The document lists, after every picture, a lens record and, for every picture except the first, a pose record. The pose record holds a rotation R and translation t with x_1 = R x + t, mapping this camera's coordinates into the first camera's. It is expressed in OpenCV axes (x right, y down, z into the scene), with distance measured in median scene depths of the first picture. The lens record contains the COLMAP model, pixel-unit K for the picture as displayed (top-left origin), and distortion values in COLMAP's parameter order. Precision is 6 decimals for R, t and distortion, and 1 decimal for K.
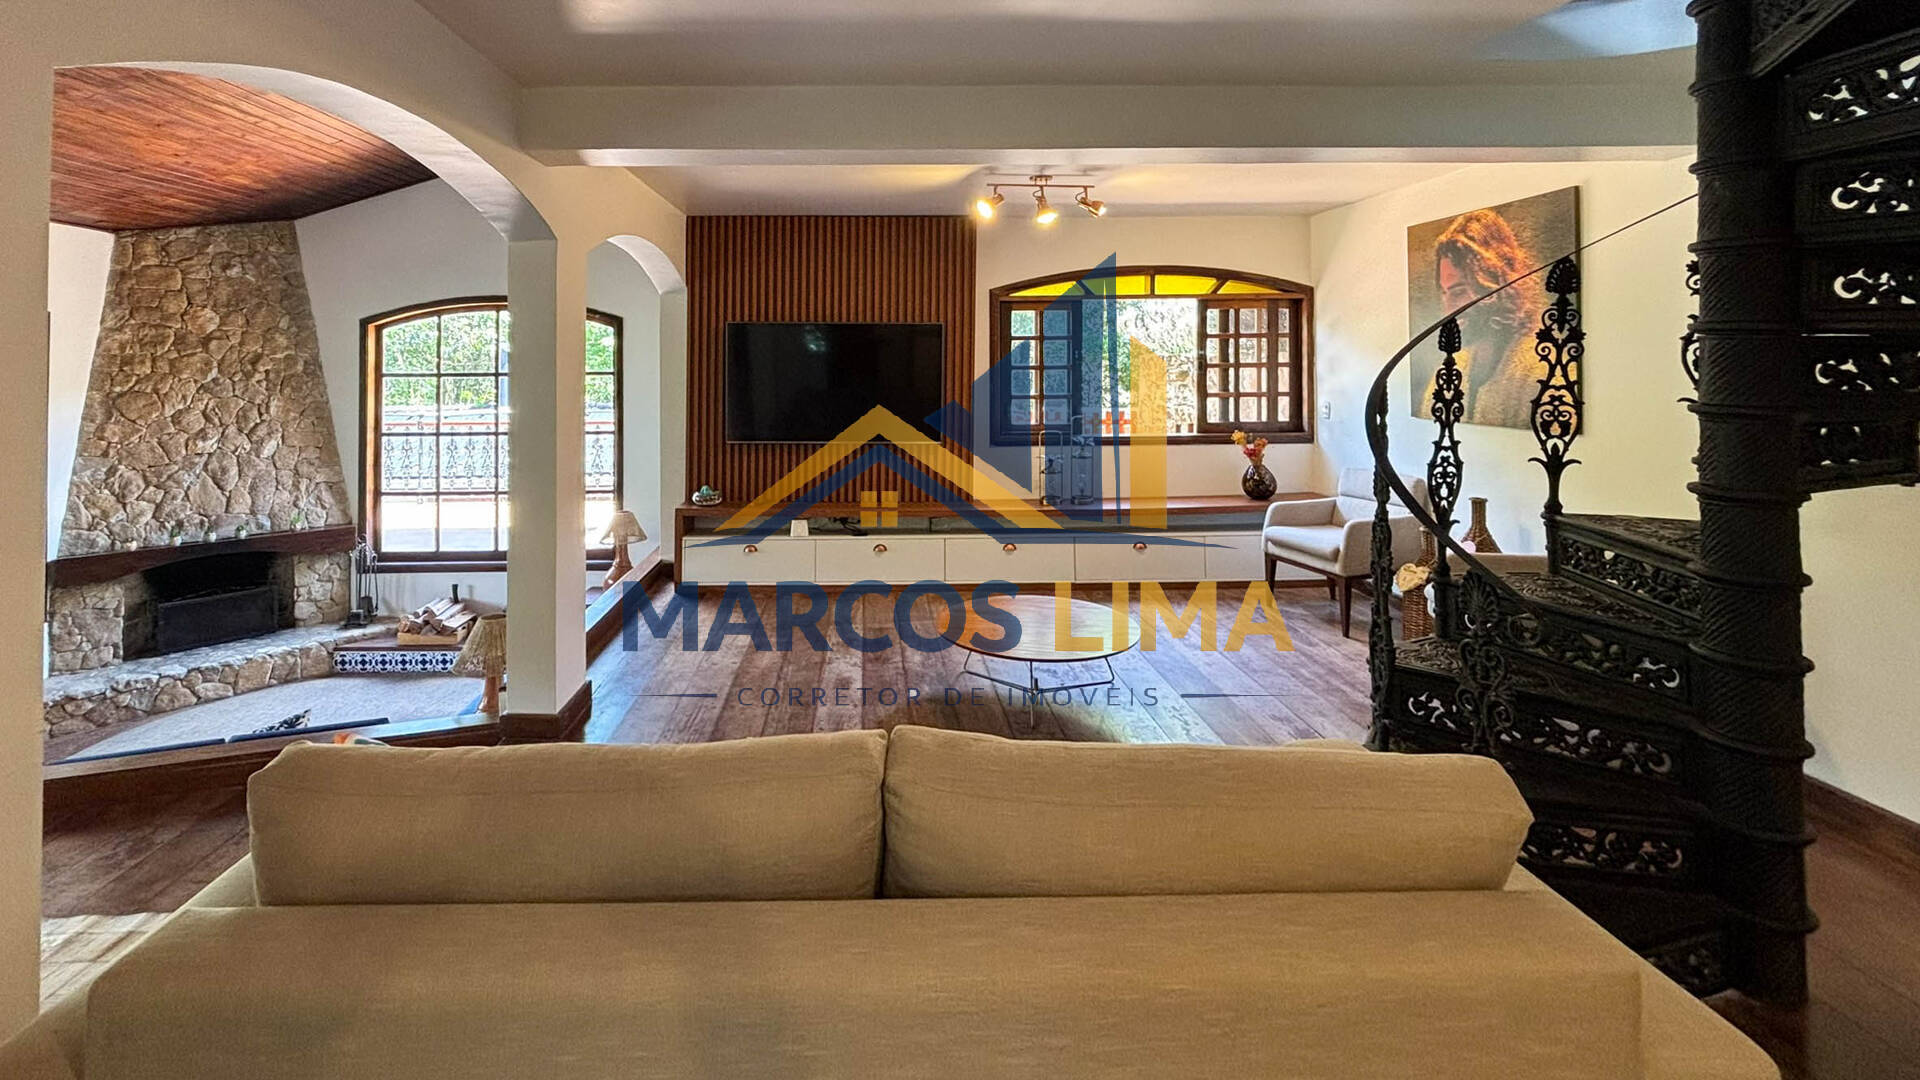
lens RADIAL K [[779.9, 0, 879.3], [0, 779.9, 354.0], [0, 0, 1]] dist [-0.007618, 0.001559]
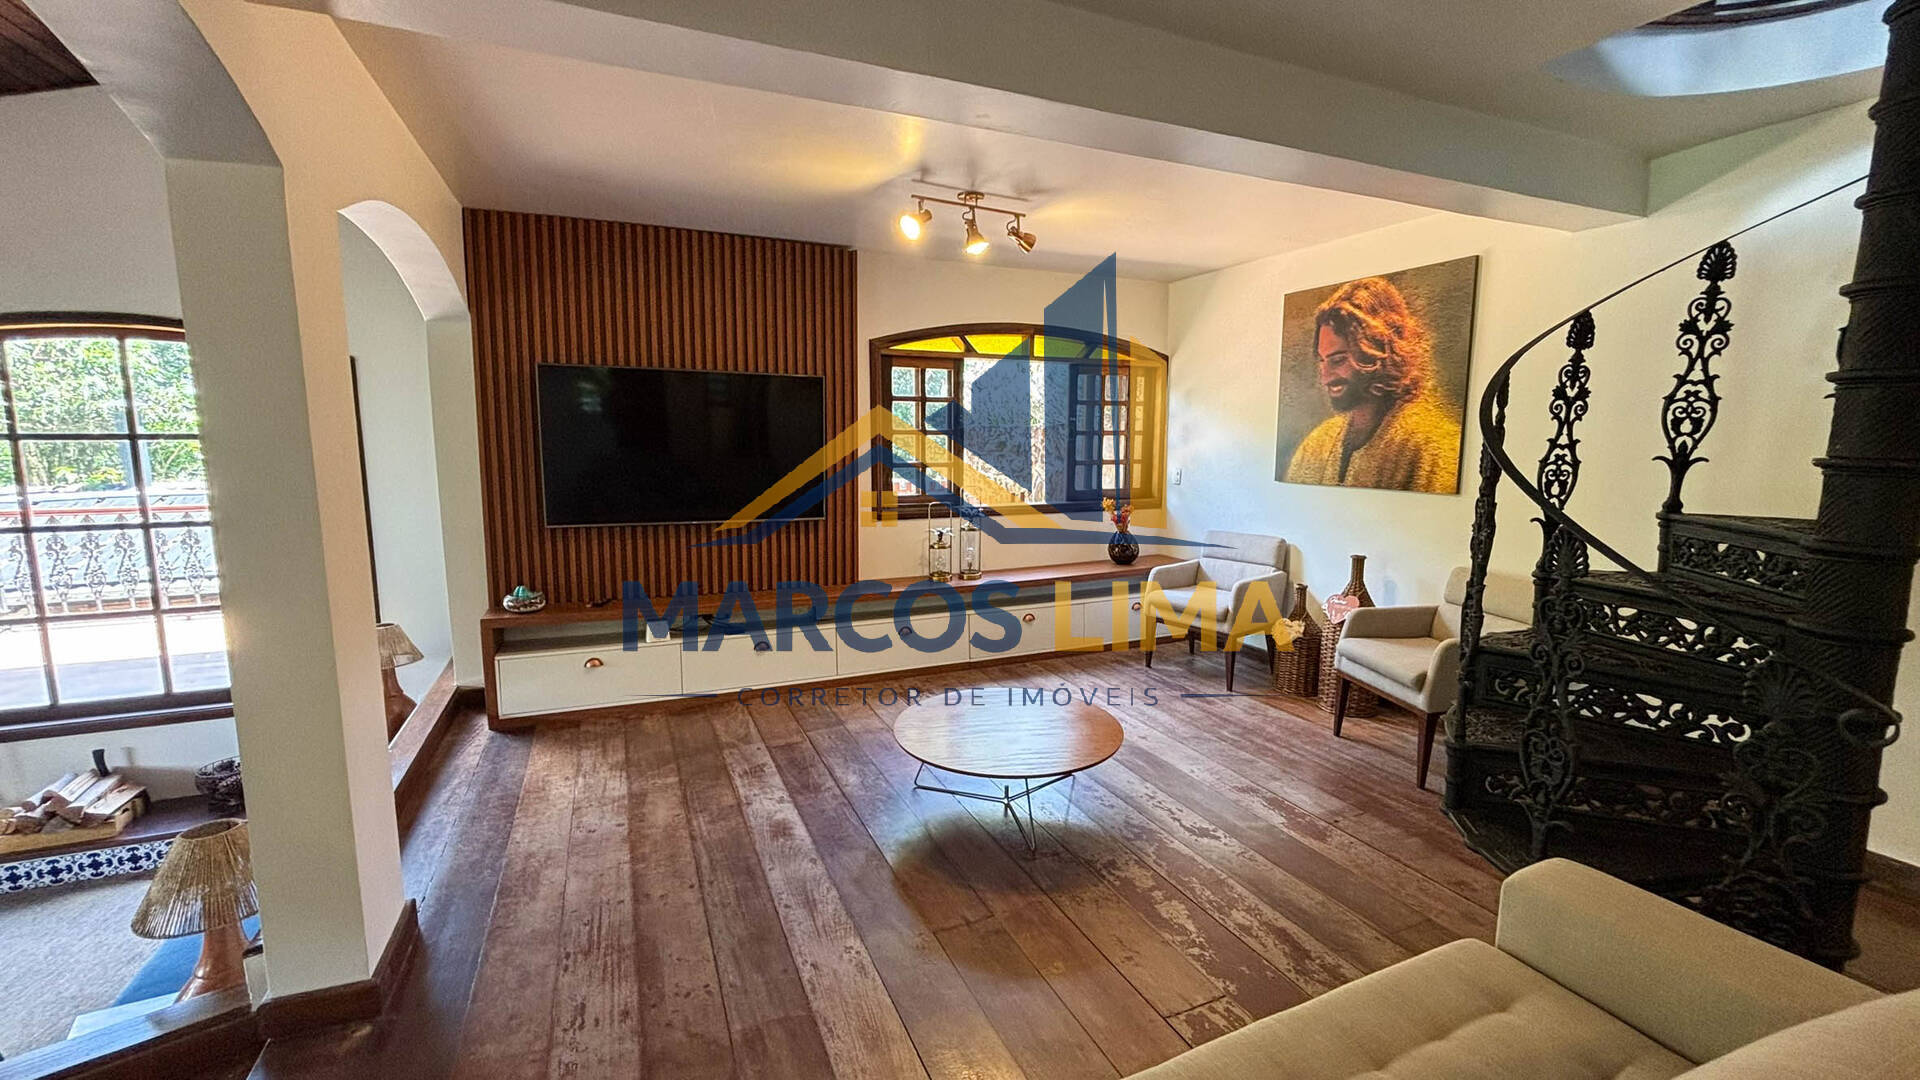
lens RADIAL K [[779.9, 0, 951.8], [0, 779.9, 539.8], [0, 0, 1]] dist [-0.007618, 0.001559]
pose [[0.934062, -0.041080, 0.354739, -0.093896], [-0.011301, 0.989464, 0.144339, 0.011410], [-0.356931, -0.138831, 0.923757, 0.156555]]
